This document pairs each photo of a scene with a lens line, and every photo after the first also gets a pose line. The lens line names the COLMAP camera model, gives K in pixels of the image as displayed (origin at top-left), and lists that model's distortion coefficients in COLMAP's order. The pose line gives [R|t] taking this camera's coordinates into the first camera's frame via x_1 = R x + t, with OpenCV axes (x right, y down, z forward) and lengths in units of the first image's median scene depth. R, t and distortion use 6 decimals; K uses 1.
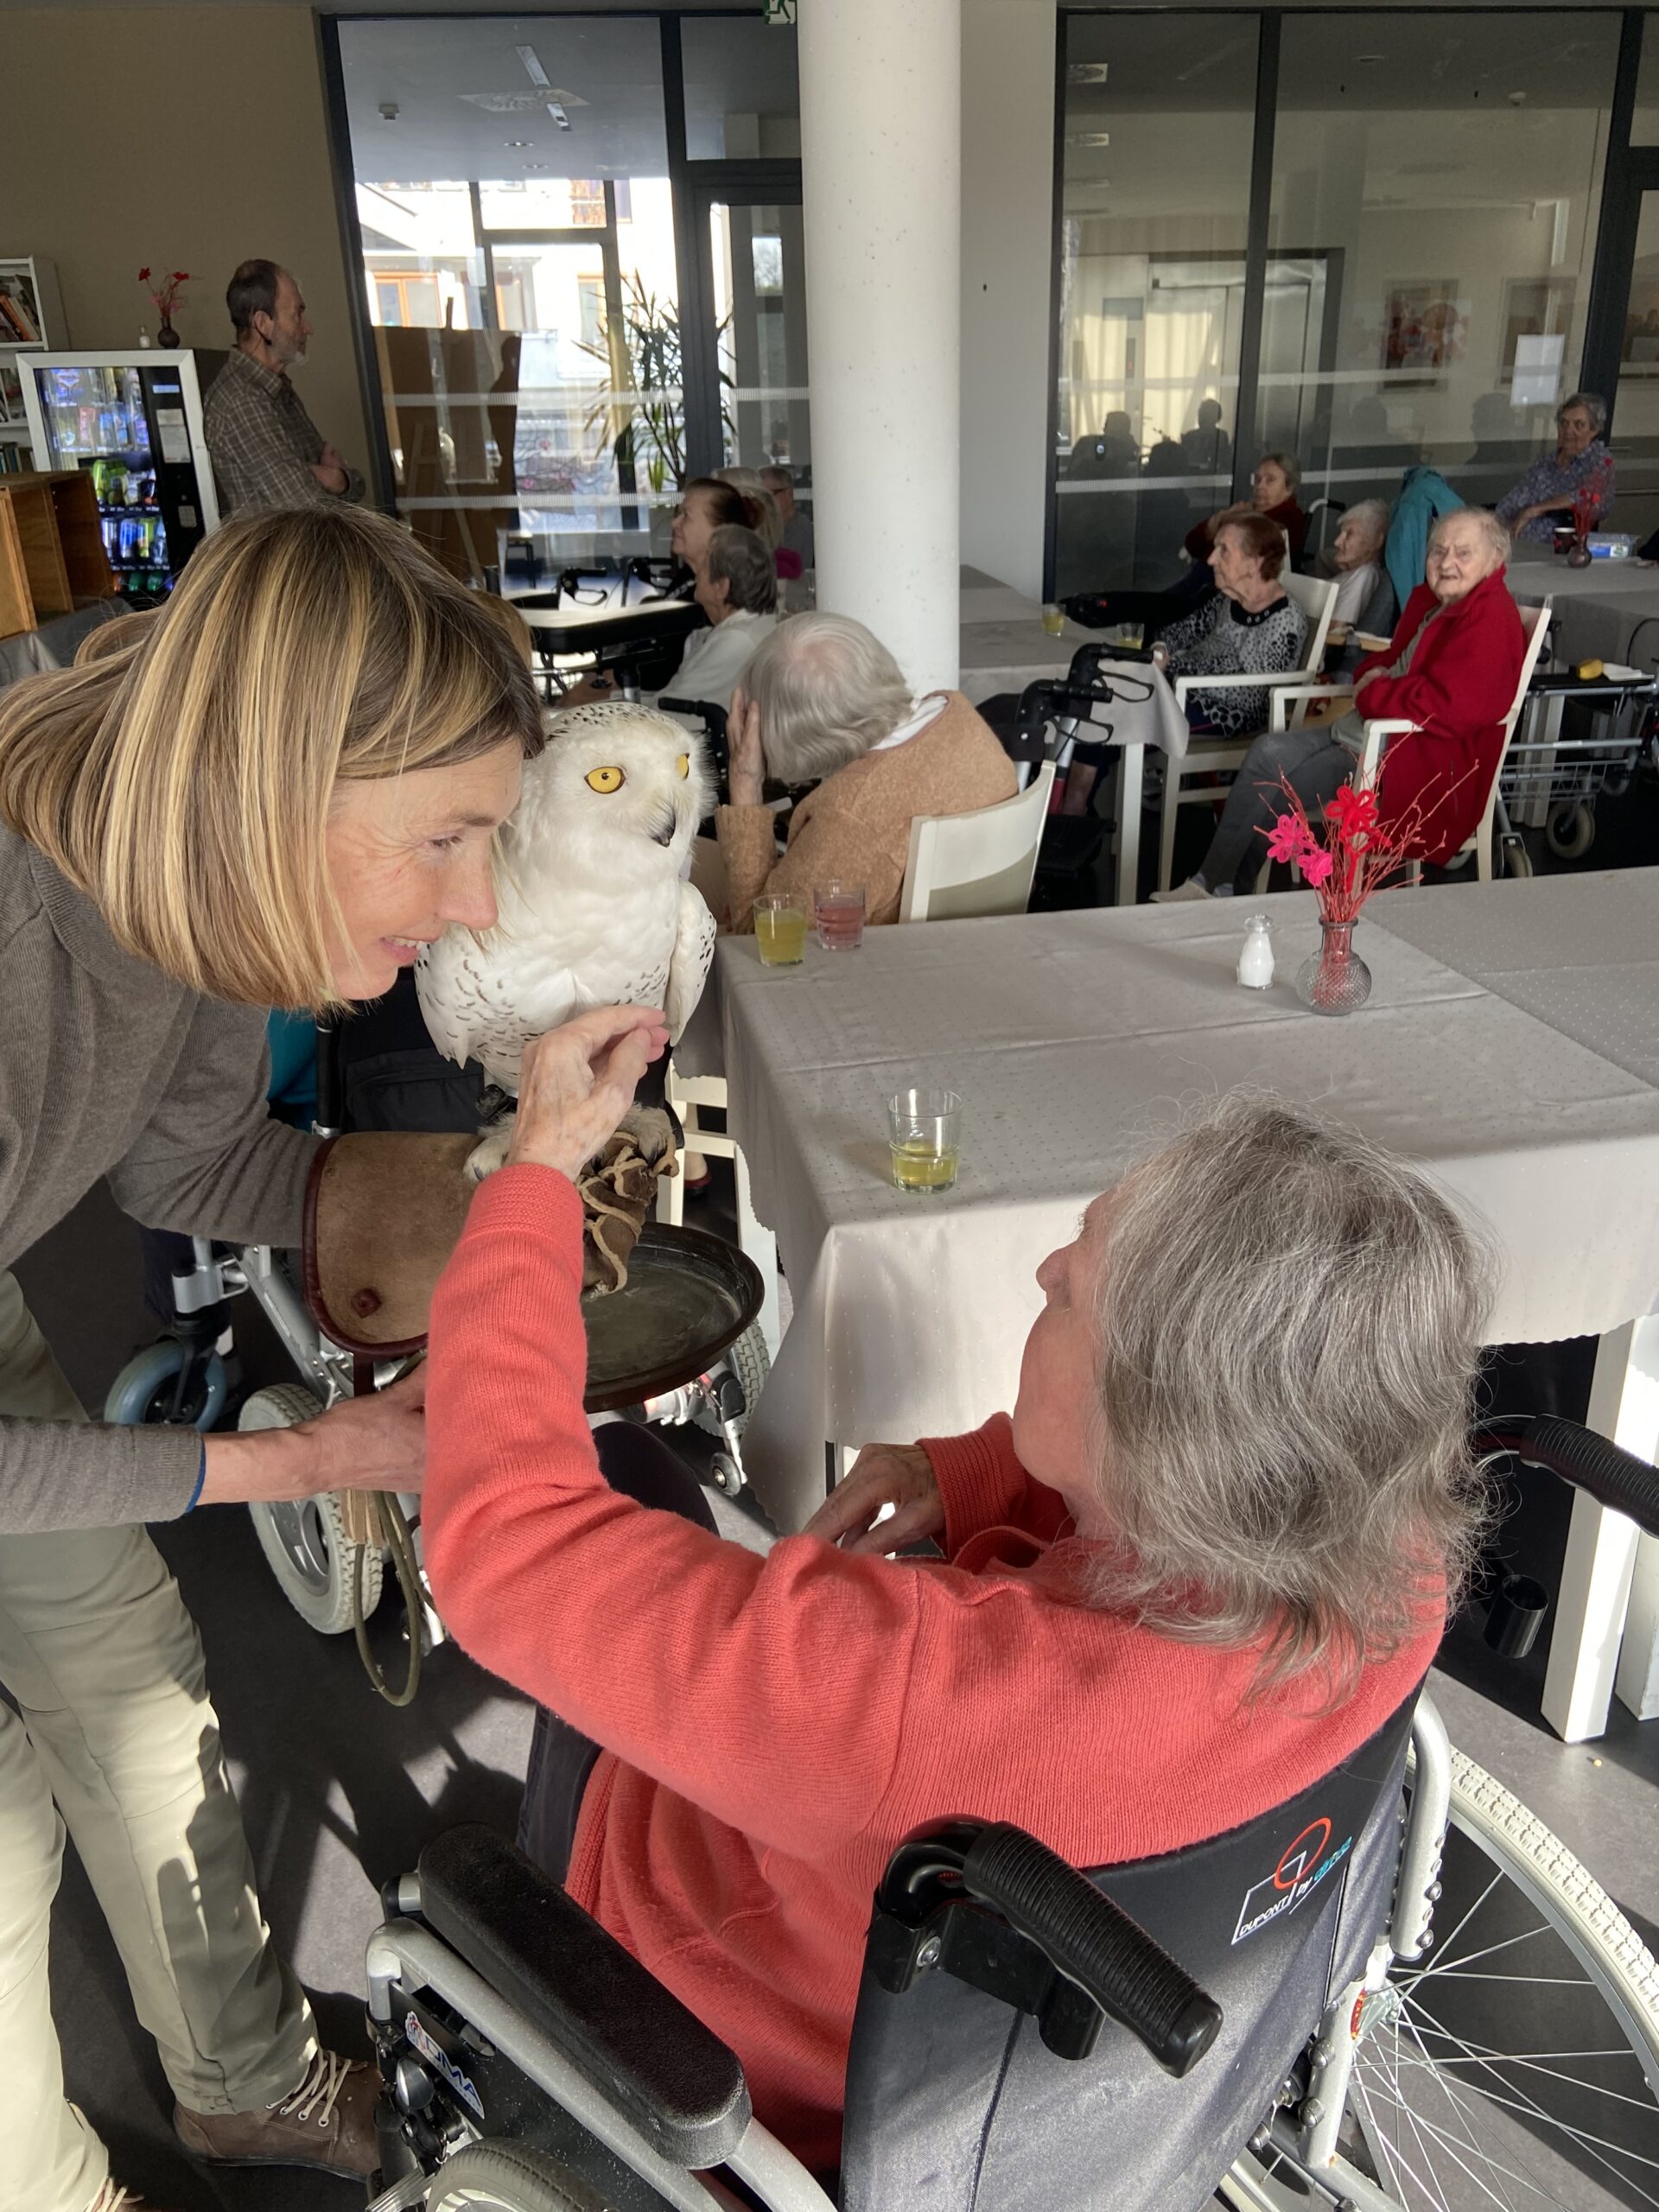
lens RADIAL K [[1729.2, 0, 833.8], [0, 1729.2, 1112.6], [0, 0, 1]] dist [0.139228, -0.239976]
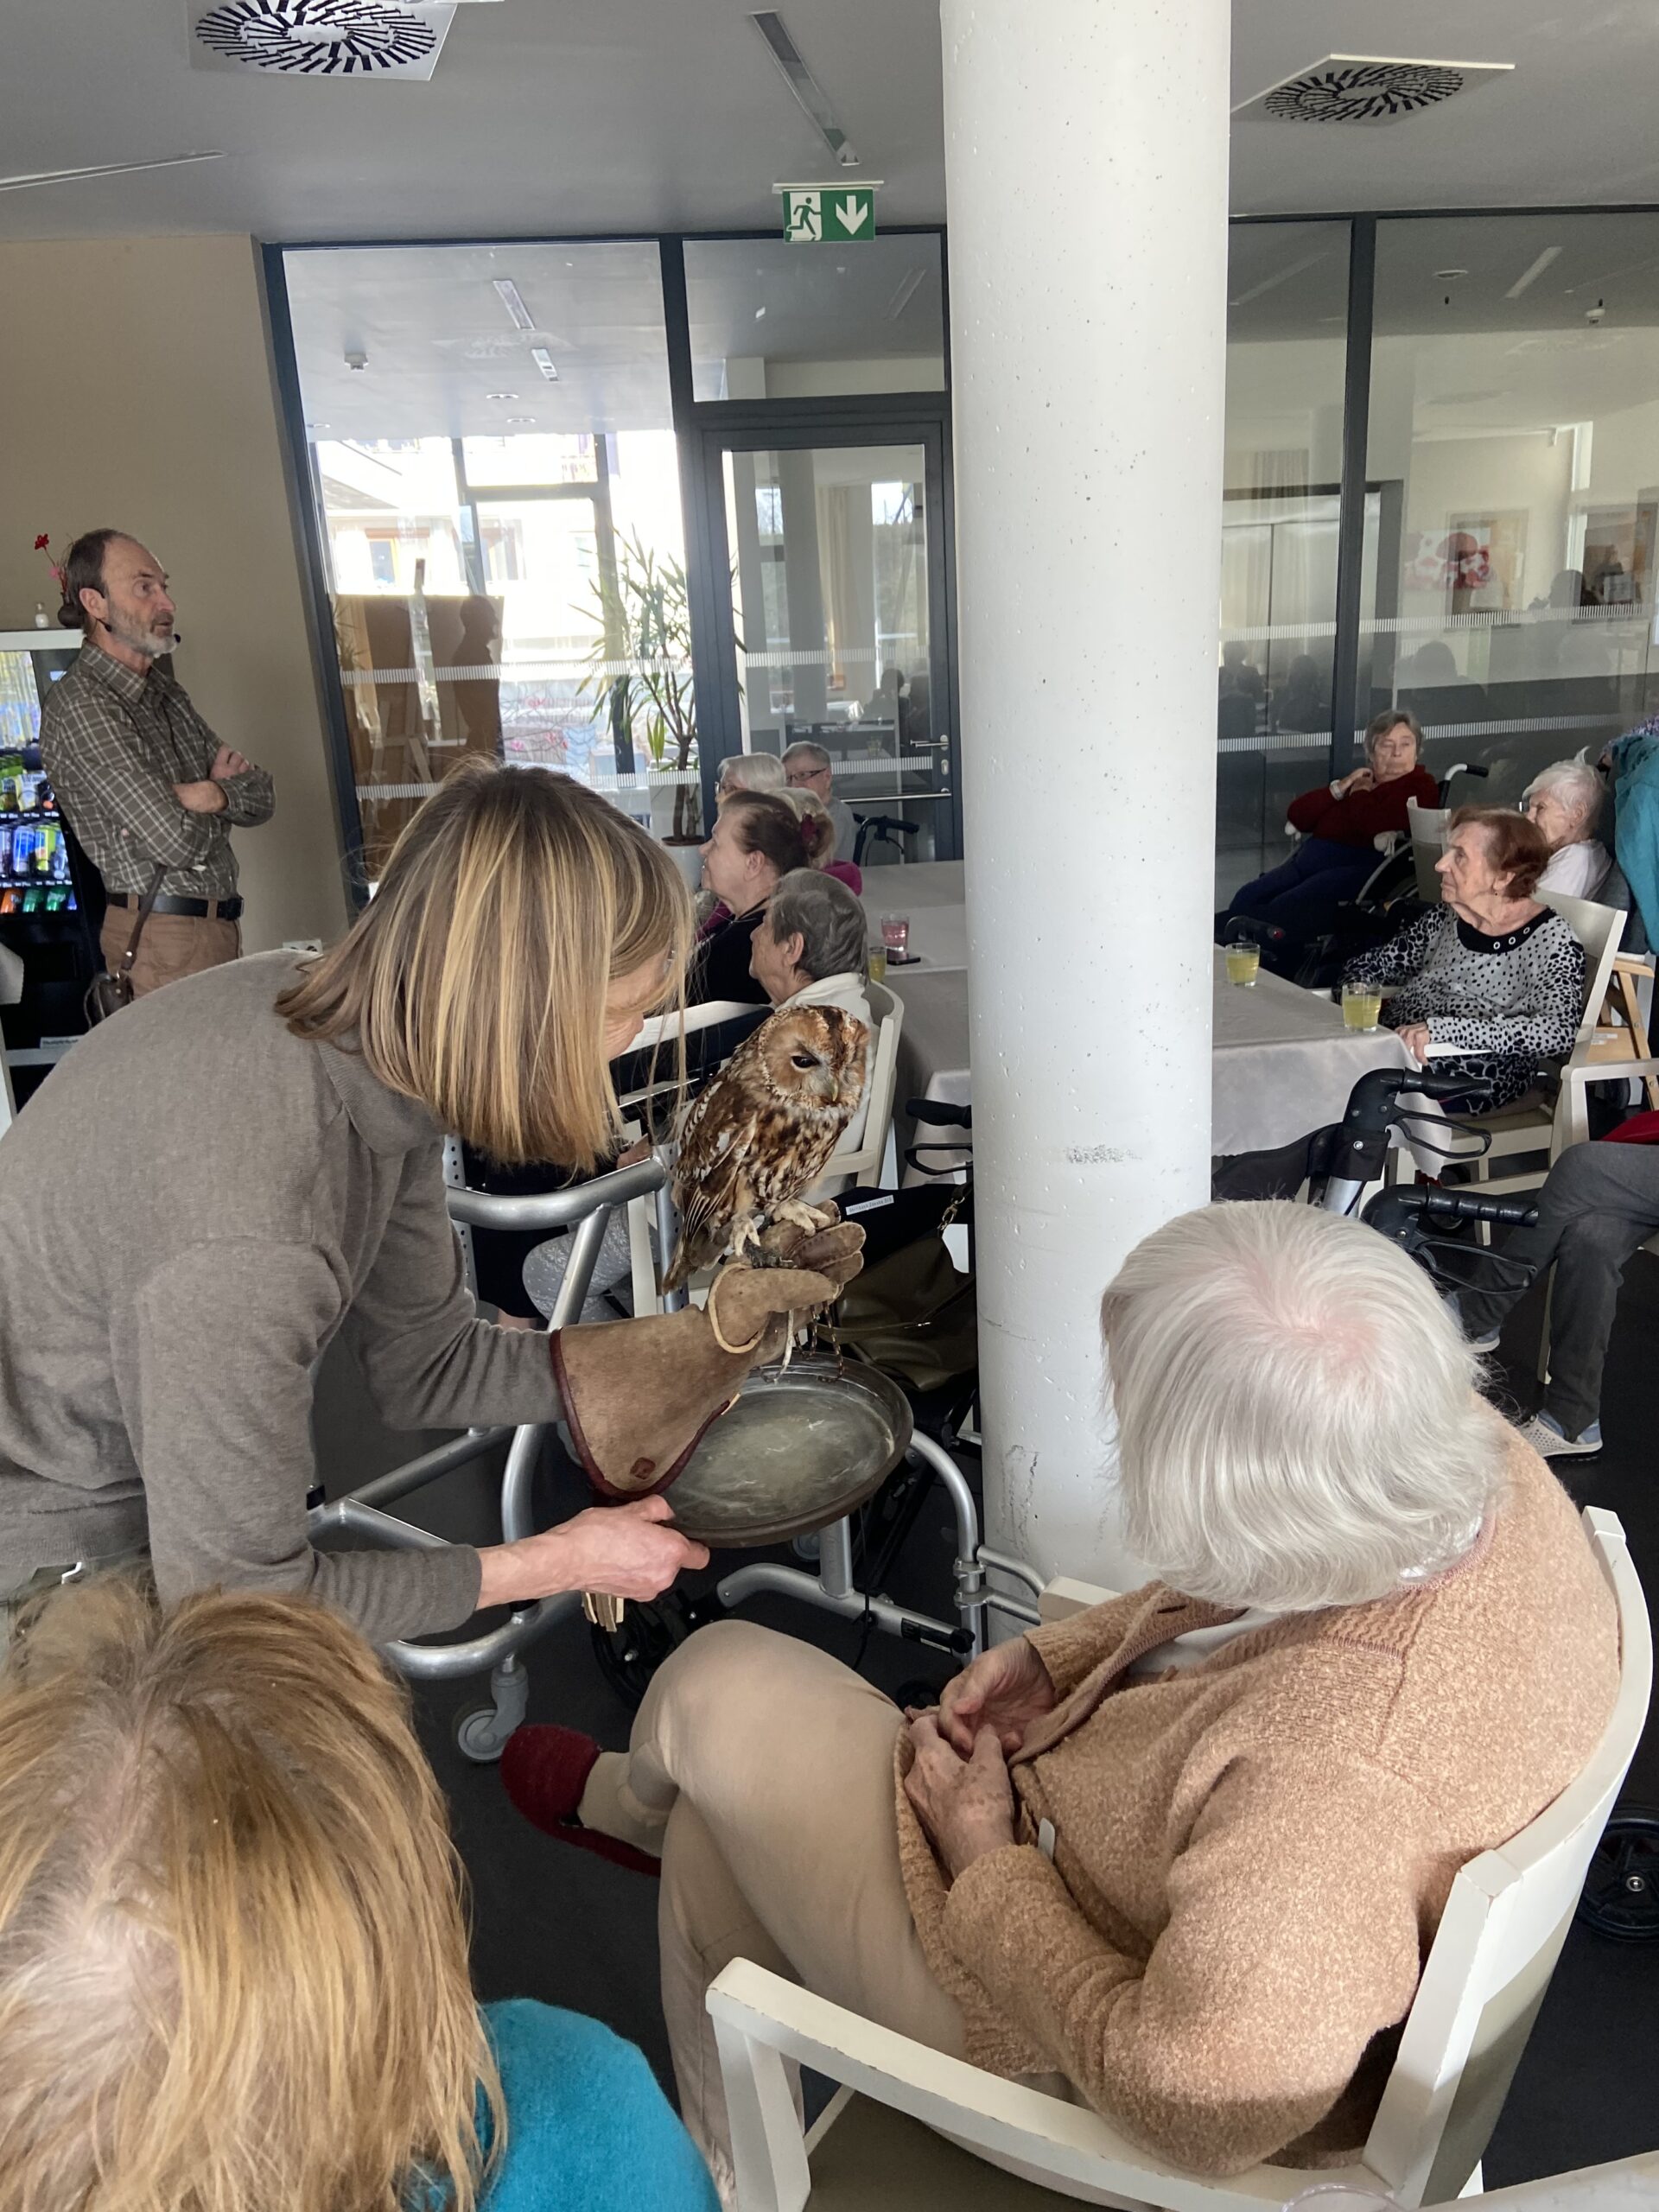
lens RADIAL K [[1729.2, 0, 833.8], [0, 1729.2, 1112.6], [0, 0, 1]] dist [0.139228, -0.239976]
pose [[0.999608, -0.027245, 0.006483, -0.022655], [0.027826, 0.992374, -0.120079, -0.064799], [-0.003162, 0.120212, 0.992743, 0.137075]]
